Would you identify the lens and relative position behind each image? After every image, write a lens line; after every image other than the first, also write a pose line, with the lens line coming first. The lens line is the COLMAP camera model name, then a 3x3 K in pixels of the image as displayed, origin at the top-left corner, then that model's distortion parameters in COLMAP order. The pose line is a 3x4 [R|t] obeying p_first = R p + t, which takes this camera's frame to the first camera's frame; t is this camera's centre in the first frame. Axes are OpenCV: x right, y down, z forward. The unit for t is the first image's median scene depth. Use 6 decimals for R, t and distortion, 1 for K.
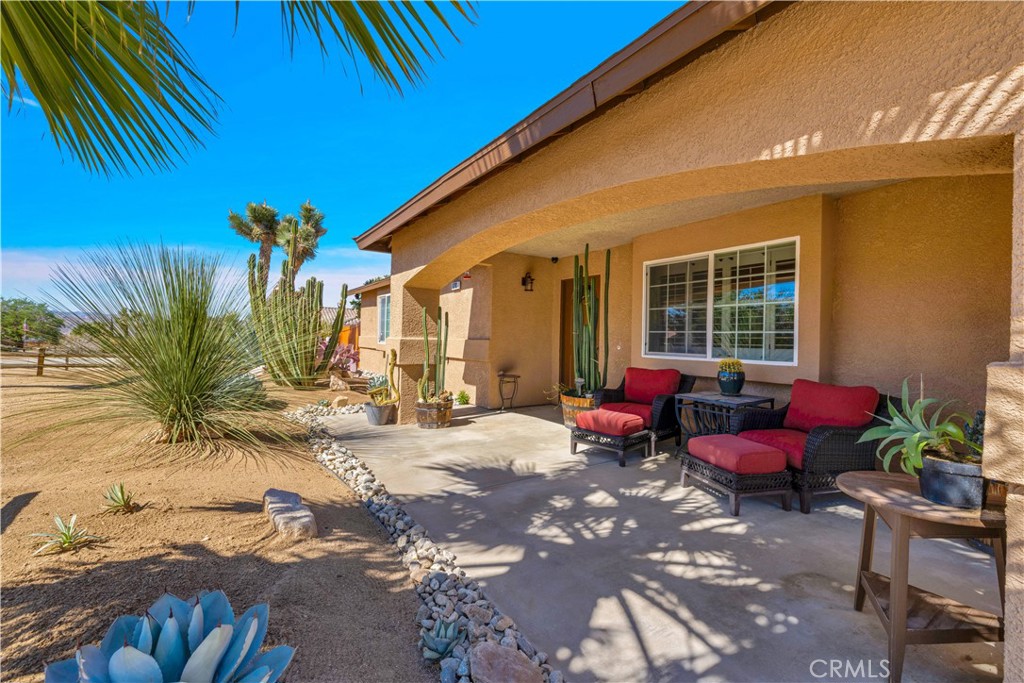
lens RADIAL K [[445.2, 0, 514.1], [0, 445.2, 342.7], [0, 0, 1]] dist [-0.003318, 0.001227]
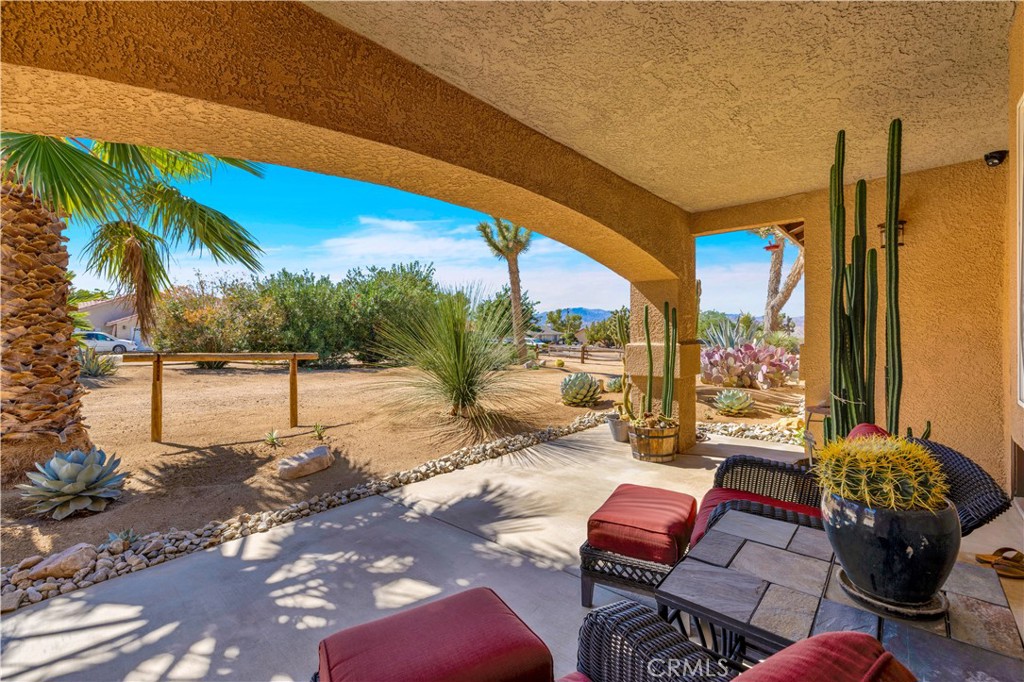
lens RADIAL K [[445.2, 0, 512.1], [0, 445.2, 340.5], [0, 0, 1]] dist [-0.003318, 0.001227]
pose [[0.255219, 0.002718, -0.966880, 0.919756], [0.002188, 0.999992, 0.003388, -0.034458], [0.966881, -0.002980, 0.255211, 1.020368]]
